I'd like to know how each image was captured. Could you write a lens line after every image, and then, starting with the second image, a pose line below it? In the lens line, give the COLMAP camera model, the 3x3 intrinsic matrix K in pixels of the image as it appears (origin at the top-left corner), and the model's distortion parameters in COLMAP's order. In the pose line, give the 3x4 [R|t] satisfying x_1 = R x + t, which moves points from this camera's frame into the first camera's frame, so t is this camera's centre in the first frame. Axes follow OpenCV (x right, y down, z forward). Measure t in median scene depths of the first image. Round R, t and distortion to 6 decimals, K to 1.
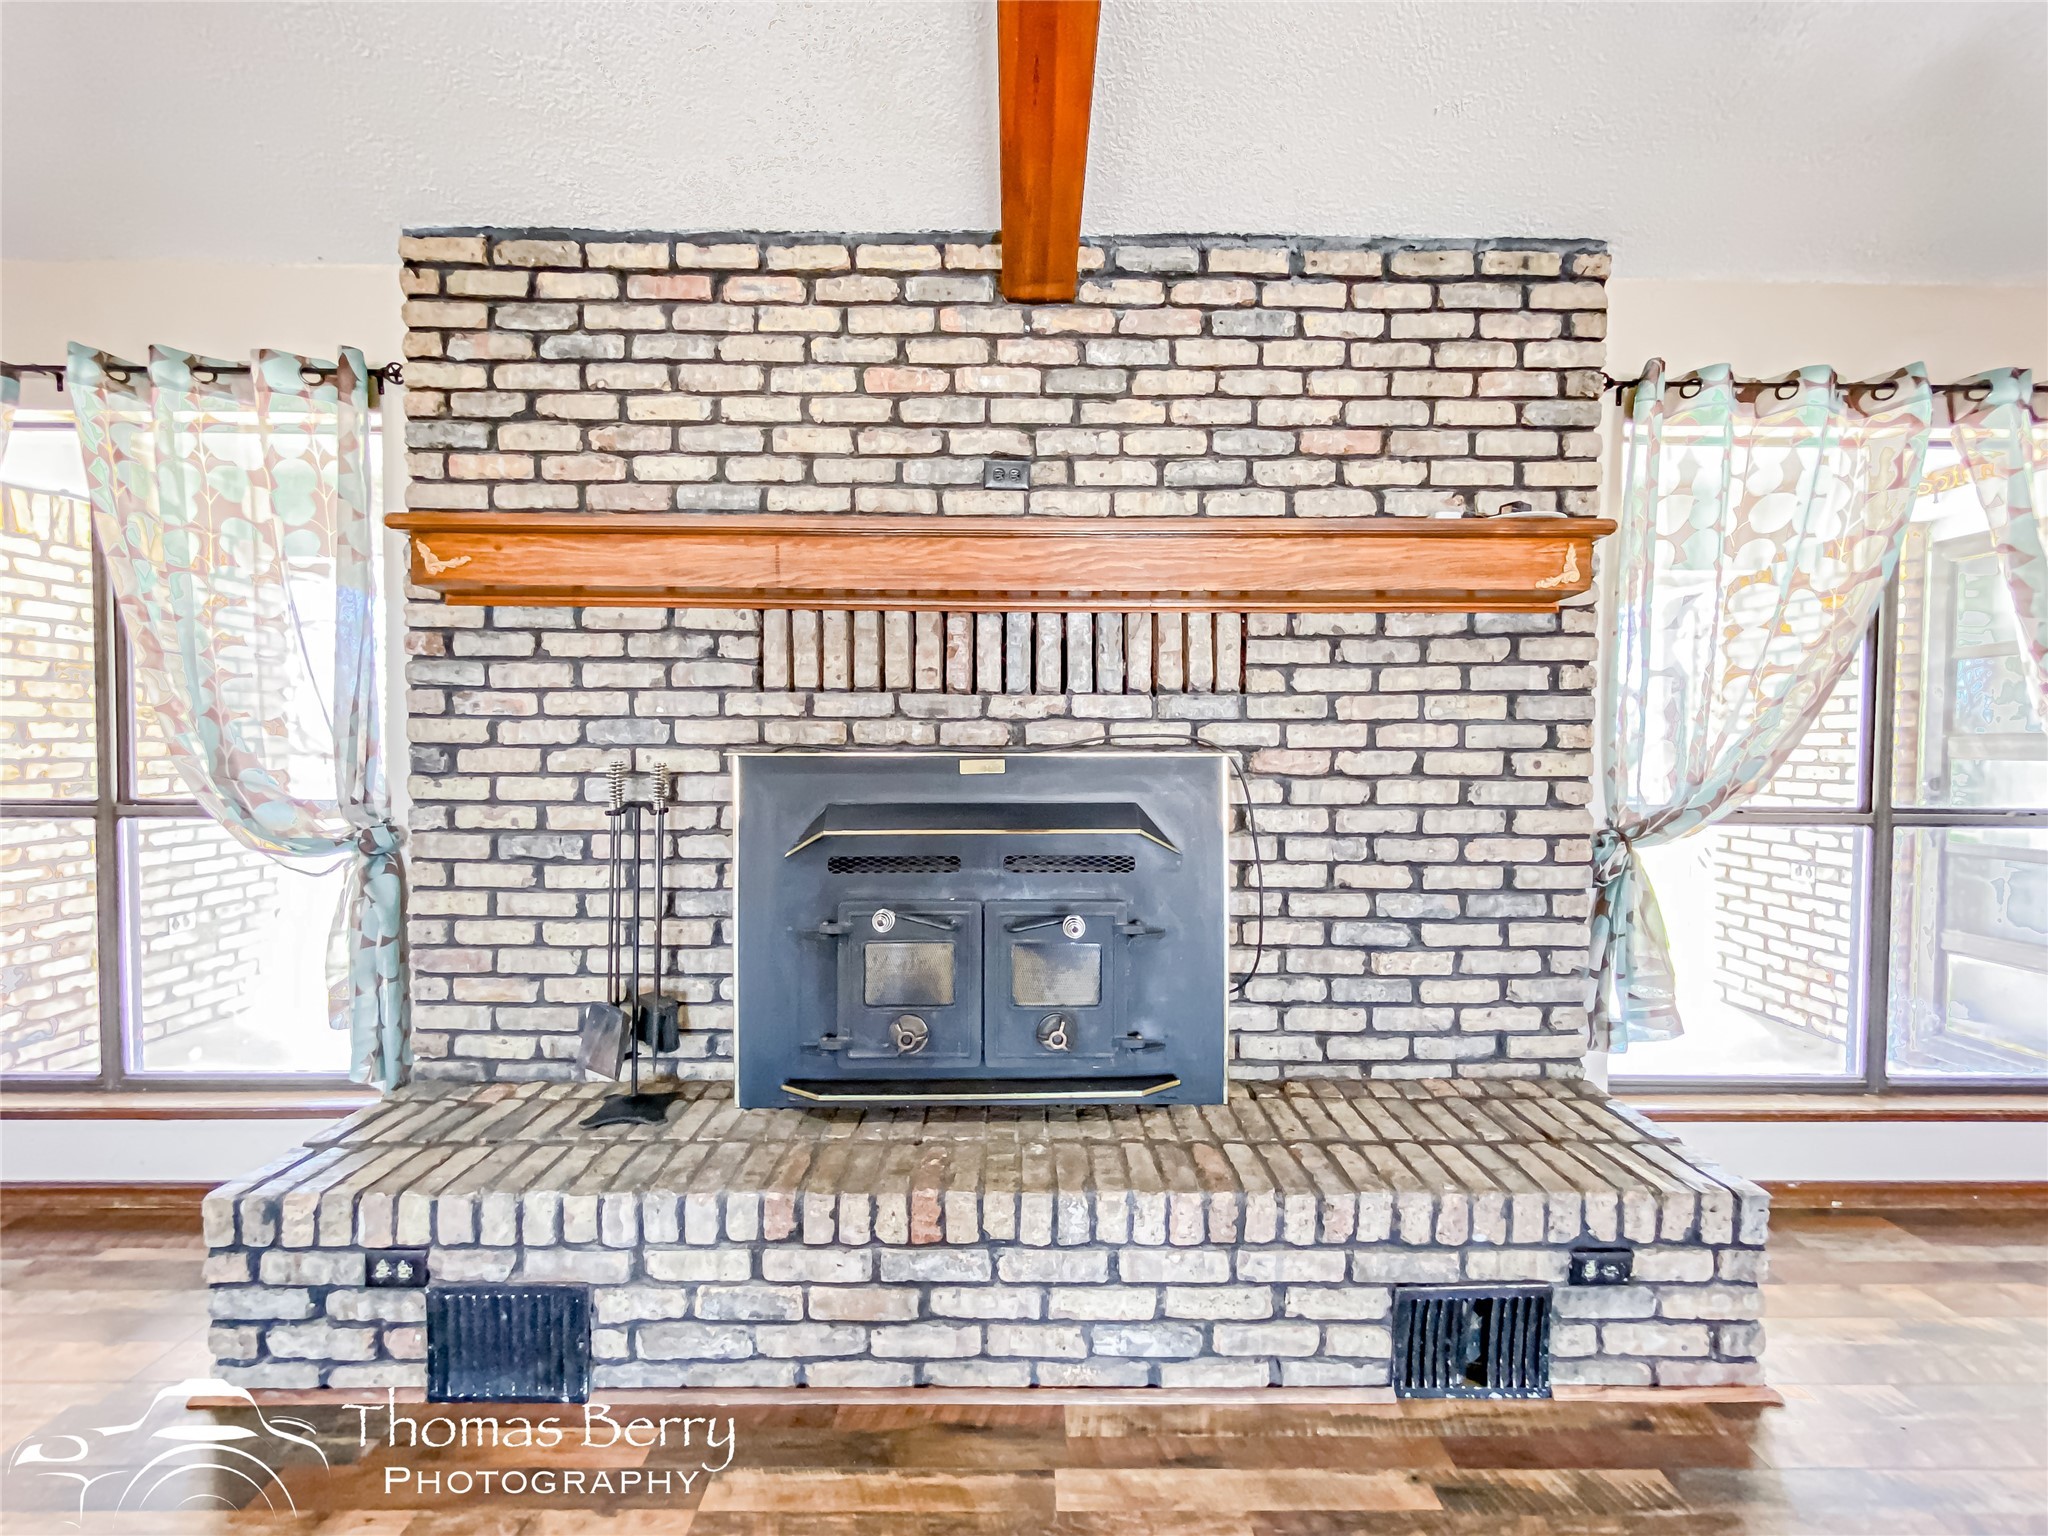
lens RADIAL K [[847.9, 0, 1039.2], [0, 847.9, 767.1], [0, 0, 1]] dist [0.001760, -0.001302]
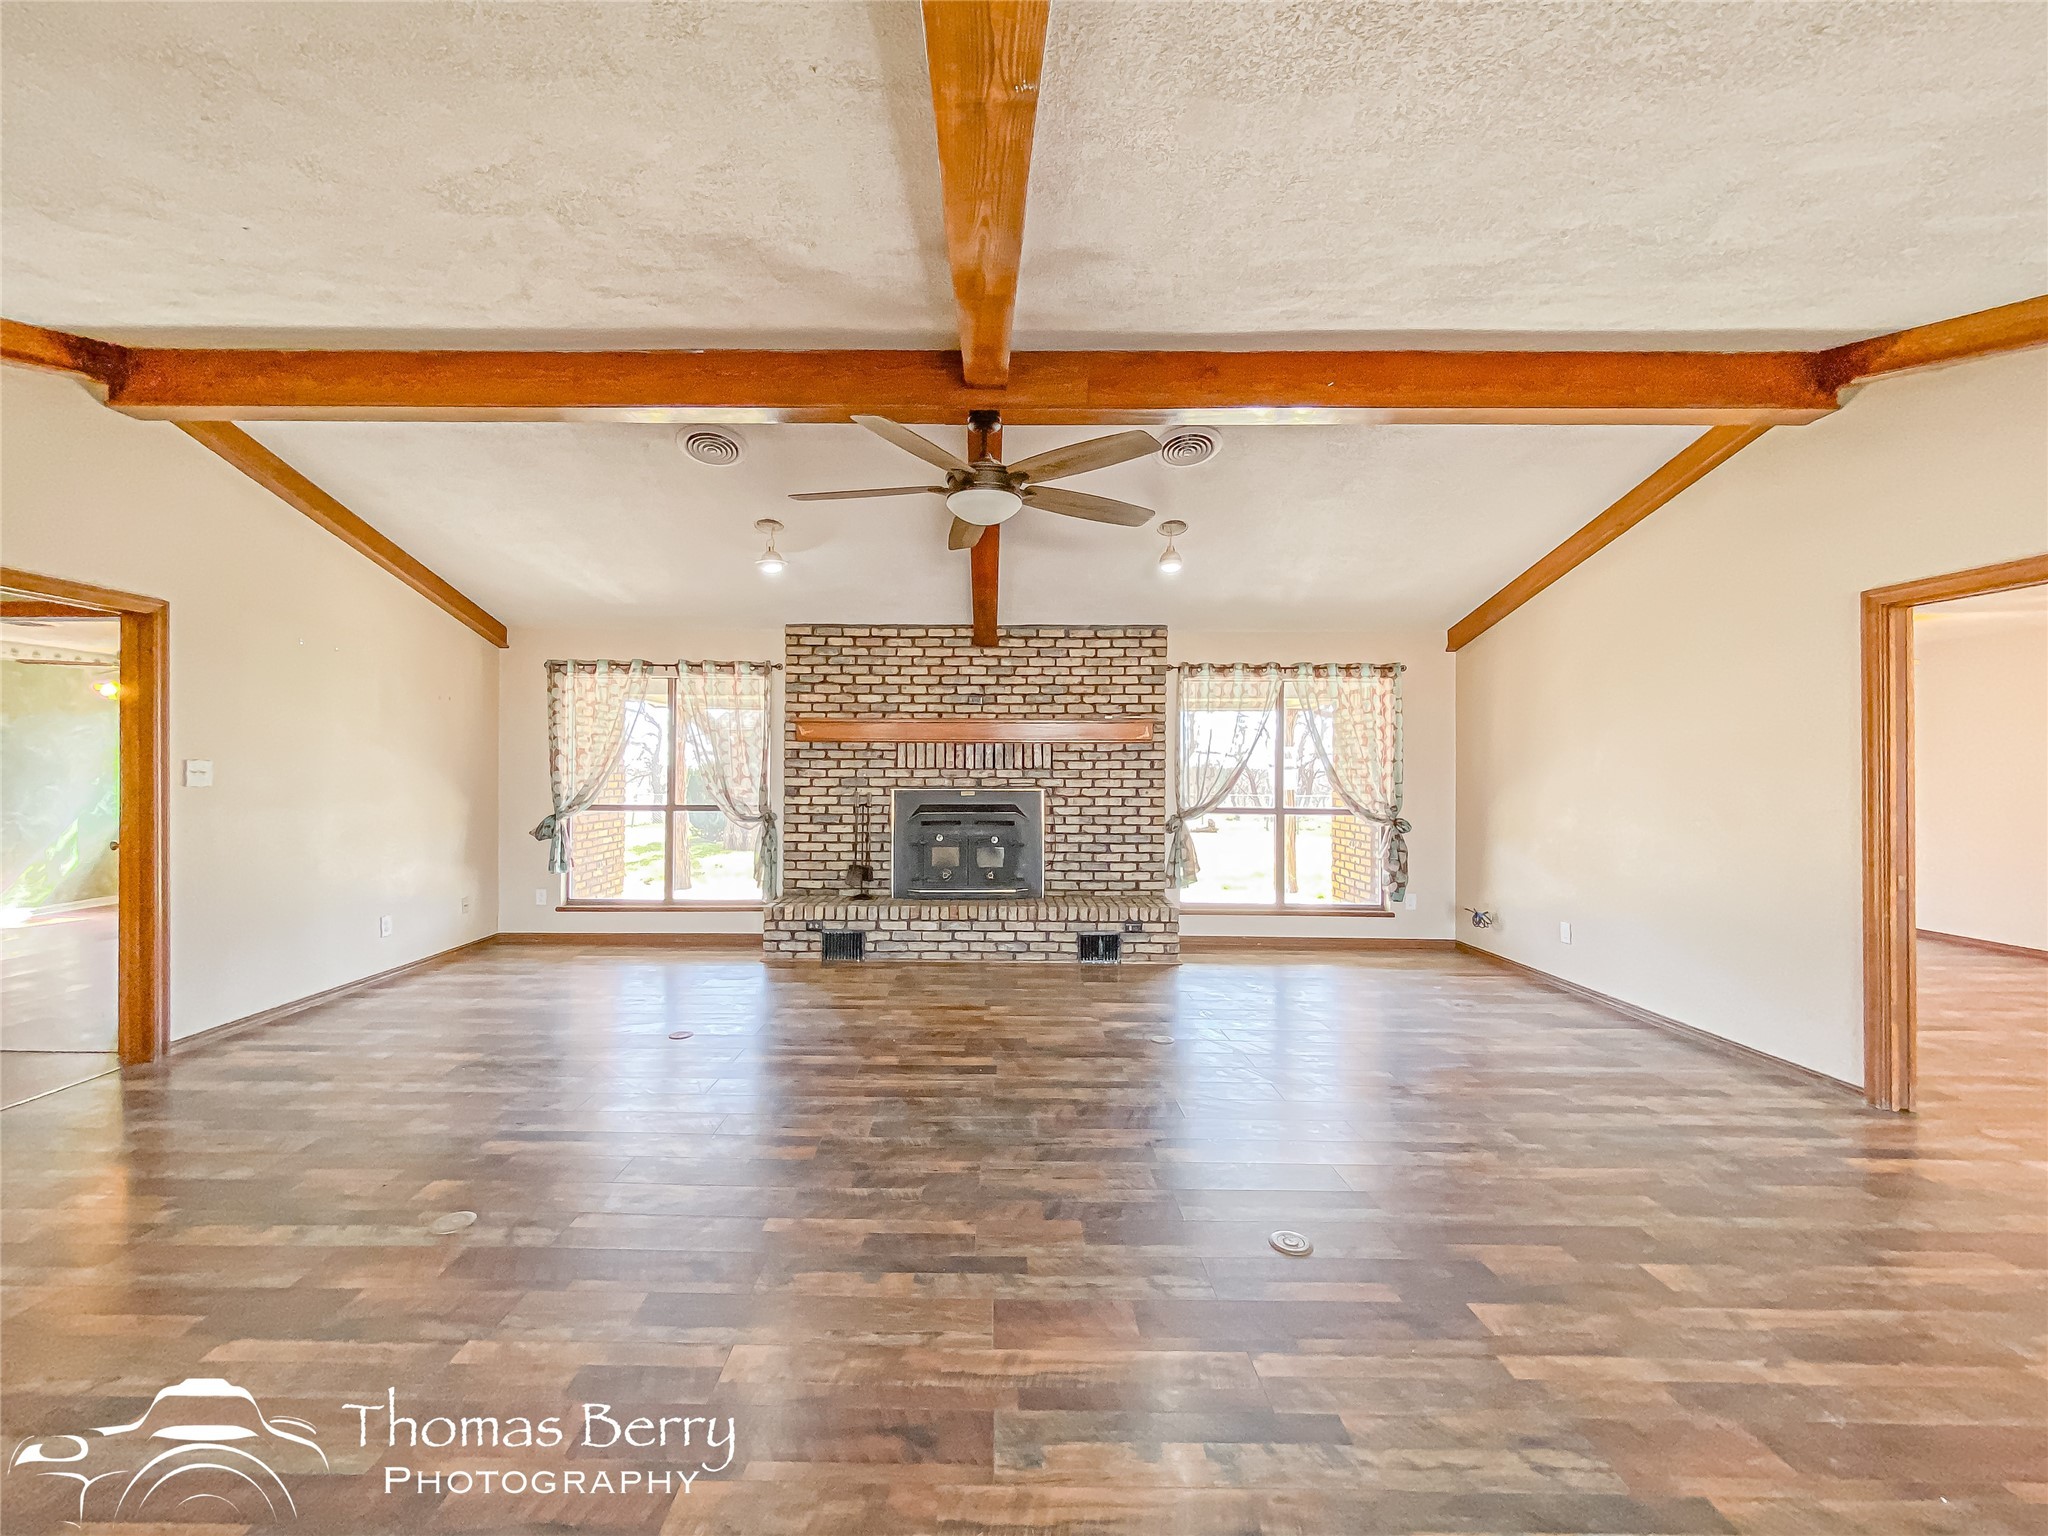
lens RADIAL K [[847.9, 0, 988.2], [0, 847.9, 750.4], [0, 0, 1]] dist [0.001760, -0.001302]
pose [[0.999611, -0.001103, -0.027861, 0.096691], [-0.000247, 0.998827, -0.048417, -0.007695], [0.027881, 0.048405, 0.998439, -2.126355]]
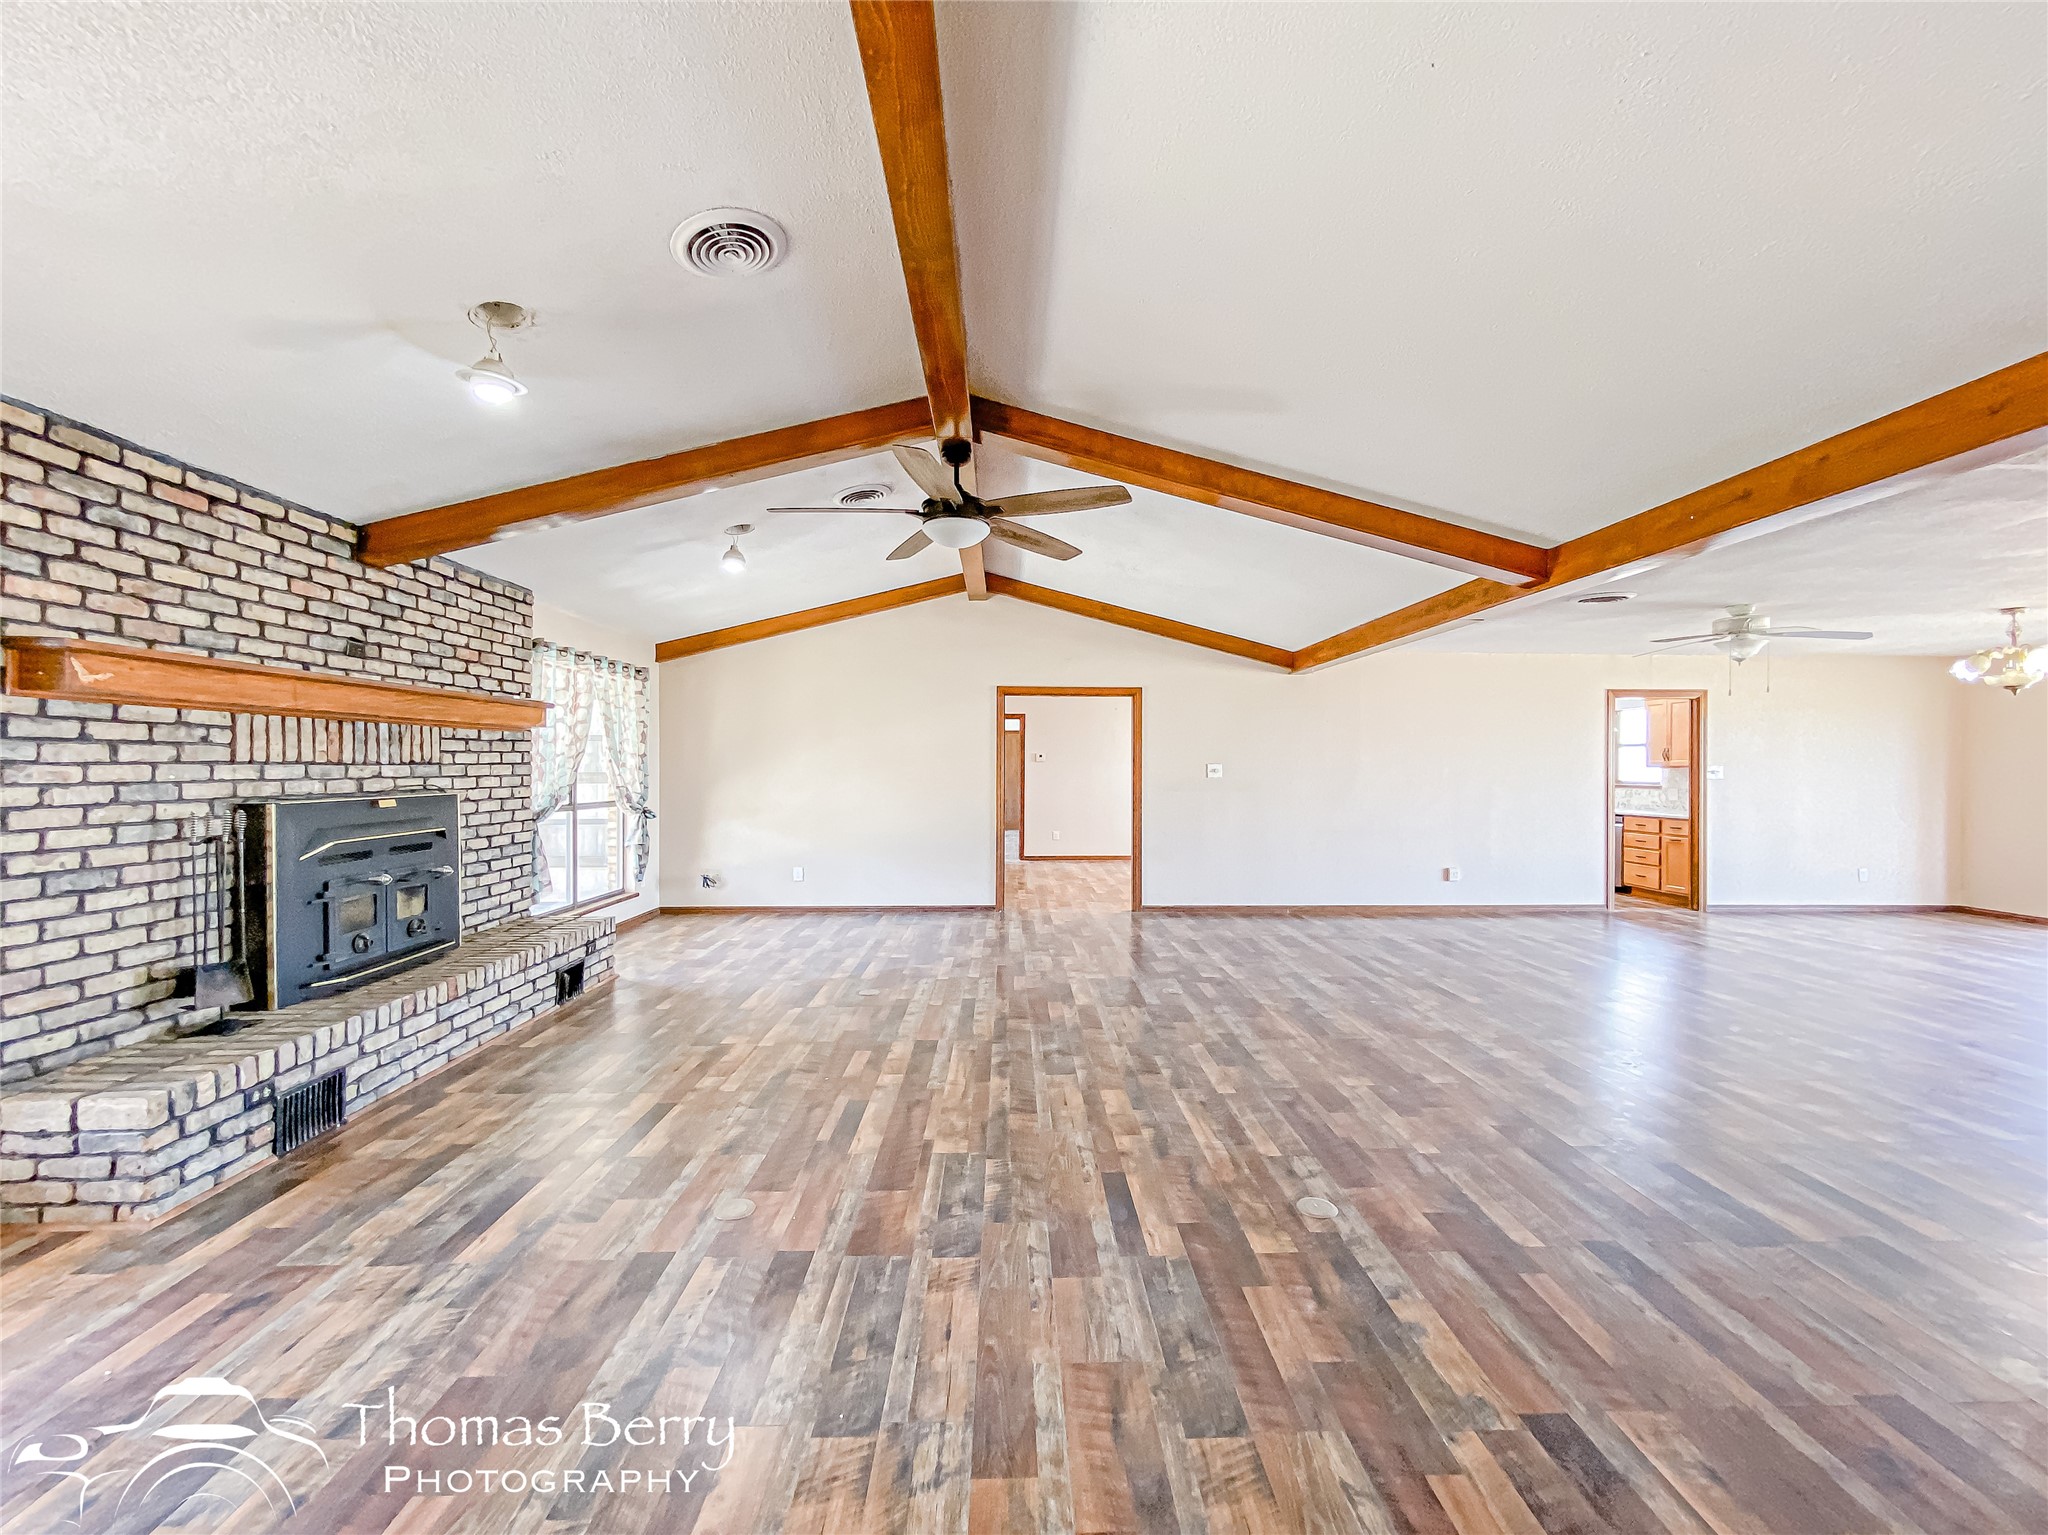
lens RADIAL K [[847.9, 0, 1025.1], [0, 847.9, 757.5], [0, 0, 1]] dist [0.001760, -0.001302]
pose [[-0.011004, 0.004826, 0.999928, -1.954567], [0.026446, 0.999640, -0.004533, -0.055785], [-0.999590, 0.026394, -0.011127, -0.472720]]
